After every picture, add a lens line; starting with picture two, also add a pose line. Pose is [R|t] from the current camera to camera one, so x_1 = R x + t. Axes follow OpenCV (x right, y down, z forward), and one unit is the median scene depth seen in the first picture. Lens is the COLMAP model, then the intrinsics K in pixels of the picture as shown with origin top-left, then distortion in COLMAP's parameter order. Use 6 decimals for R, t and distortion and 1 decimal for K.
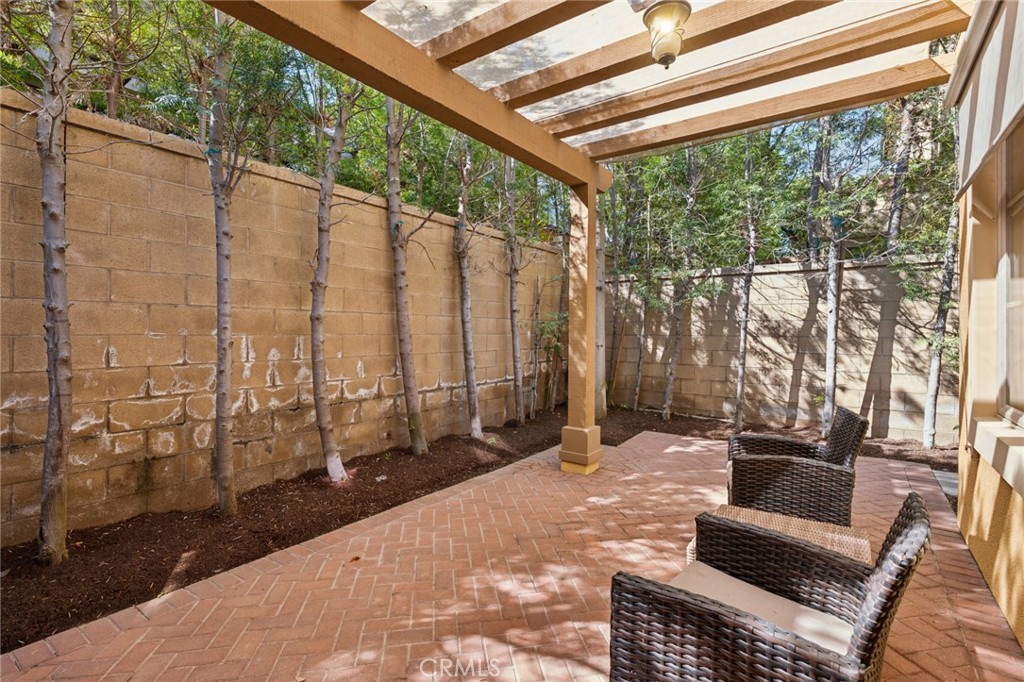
lens RADIAL K [[481.5, 0, 508.9], [0, 481.5, 331.6], [0, 0, 1]] dist [0.002979, -0.000537]
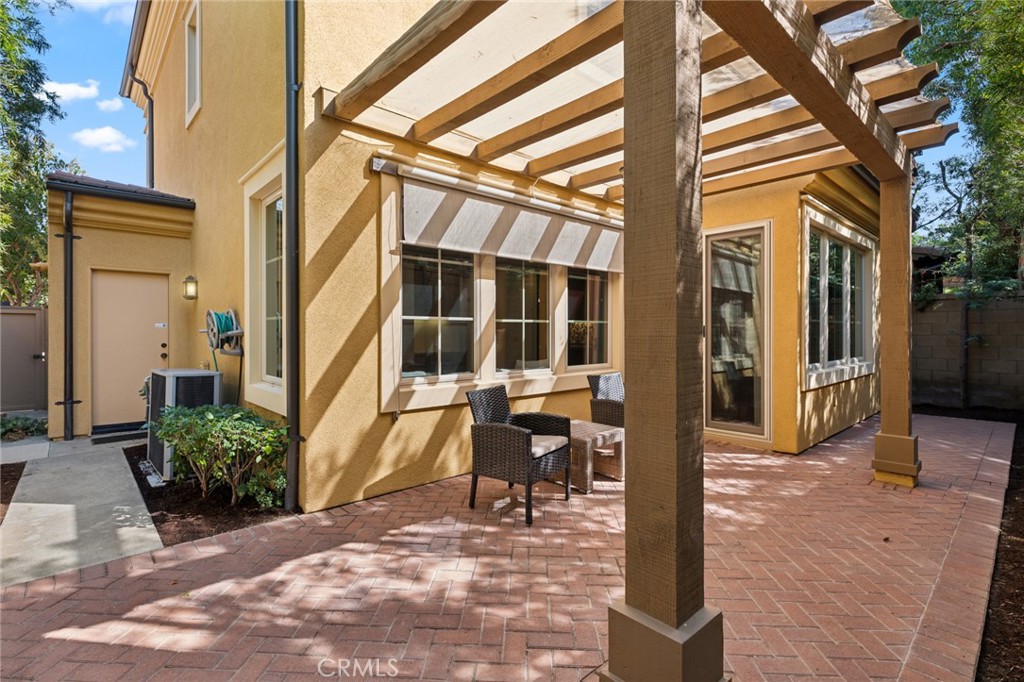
lens RADIAL K [[481.5, 0, 510.0], [0, 481.5, 337.0], [0, 0, 1]] dist [0.002979, -0.000537]
pose [[-0.979650, -0.001277, 0.200708, 0.249516], [-0.000617, 0.999994, 0.003352, -0.000617], [-0.200711, 0.003160, -0.979645, 1.828309]]
